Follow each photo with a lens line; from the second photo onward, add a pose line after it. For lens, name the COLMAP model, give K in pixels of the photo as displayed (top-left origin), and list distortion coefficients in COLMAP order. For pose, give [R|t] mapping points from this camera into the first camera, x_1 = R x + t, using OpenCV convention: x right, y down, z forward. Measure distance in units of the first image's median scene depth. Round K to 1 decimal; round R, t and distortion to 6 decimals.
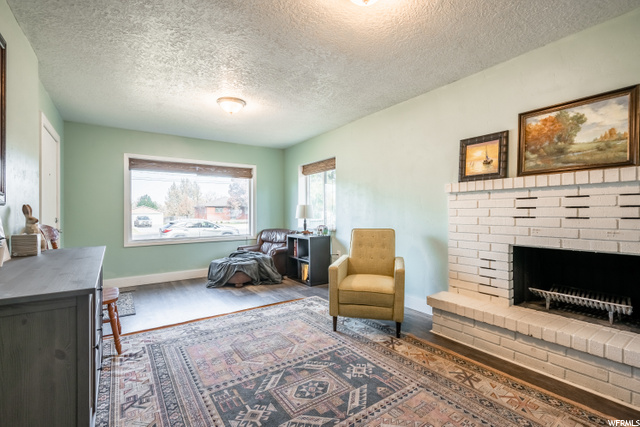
lens RADIAL K [[282.1, 0, 320.0], [0, 282.1, 213.5], [0, 0, 1]] dist [0.000608, 0.000064]
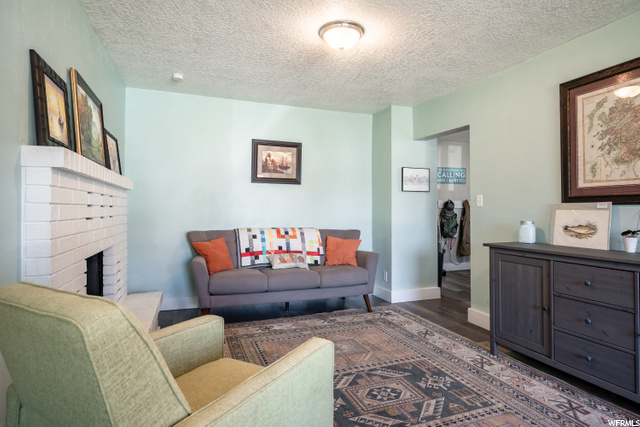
lens RADIAL K [[376.6, 0, 320.0], [0, 376.6, 213.5], [0, 0, 1]] dist [-0.004996, -0.001016]
pose [[-0.971351, 0.002669, 0.237634, -0.108433], [0.005551, 0.999919, 0.011460, -0.007984], [-0.237584, 0.012451, -0.971287, 2.031073]]
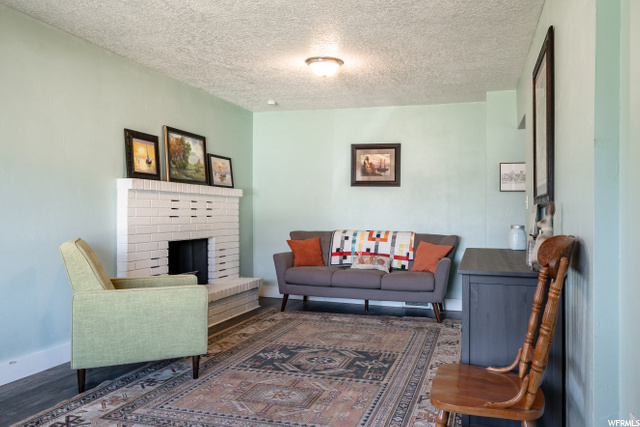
lens RADIAL K [[542.0, 0, 320.0], [0, 542.0, 213.5], [0, 0, 1]] dist [0.001850, -0.000801]
pose [[-0.603132, 0.001145, 0.797641, -1.648503], [-0.000190, 0.999999, -0.001579, 0.004427], [-0.797642, -0.001104, -0.603131, 2.116212]]
